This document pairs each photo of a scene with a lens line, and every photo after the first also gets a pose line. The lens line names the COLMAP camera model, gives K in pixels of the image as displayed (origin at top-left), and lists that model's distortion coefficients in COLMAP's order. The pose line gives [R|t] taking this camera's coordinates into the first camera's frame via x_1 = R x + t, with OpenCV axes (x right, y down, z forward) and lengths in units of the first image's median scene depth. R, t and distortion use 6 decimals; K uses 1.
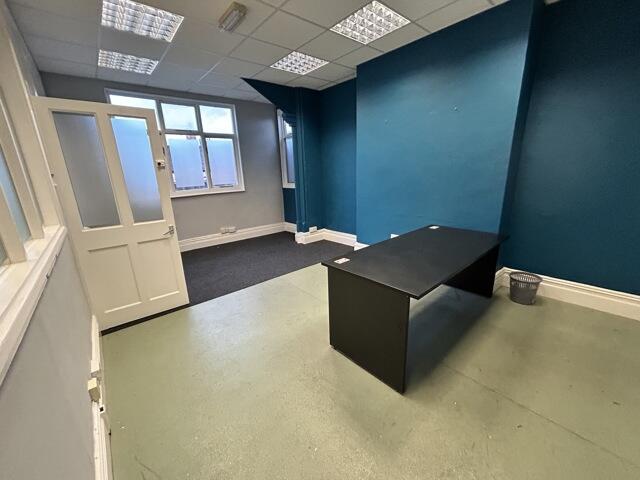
lens RADIAL K [[257.3, 0, 320.5], [0, 257.3, 238.3], [0, 0, 1]] dist [0.003490, 0.000846]
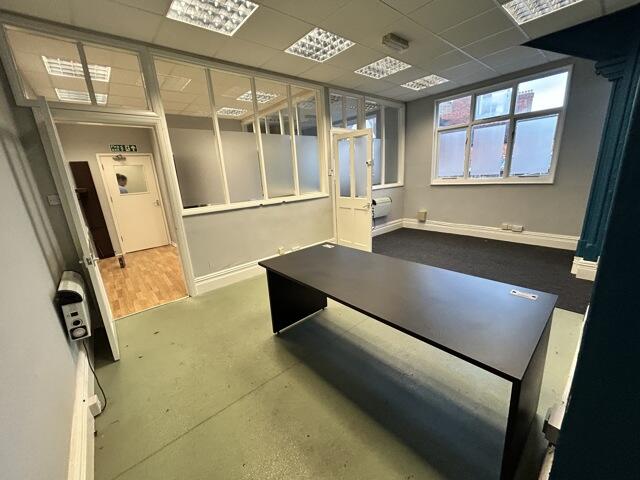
lens RADIAL K [[257.3, 0, 319.9], [0, 257.3, 238.9], [0, 0, 1]] dist [0.003490, 0.000846]
pose [[0.012358, 0.290952, -0.956658, 0.522077], [-0.202956, 0.937546, 0.282518, -0.120803], [0.979110, 0.190668, 0.070637, 0.350802]]
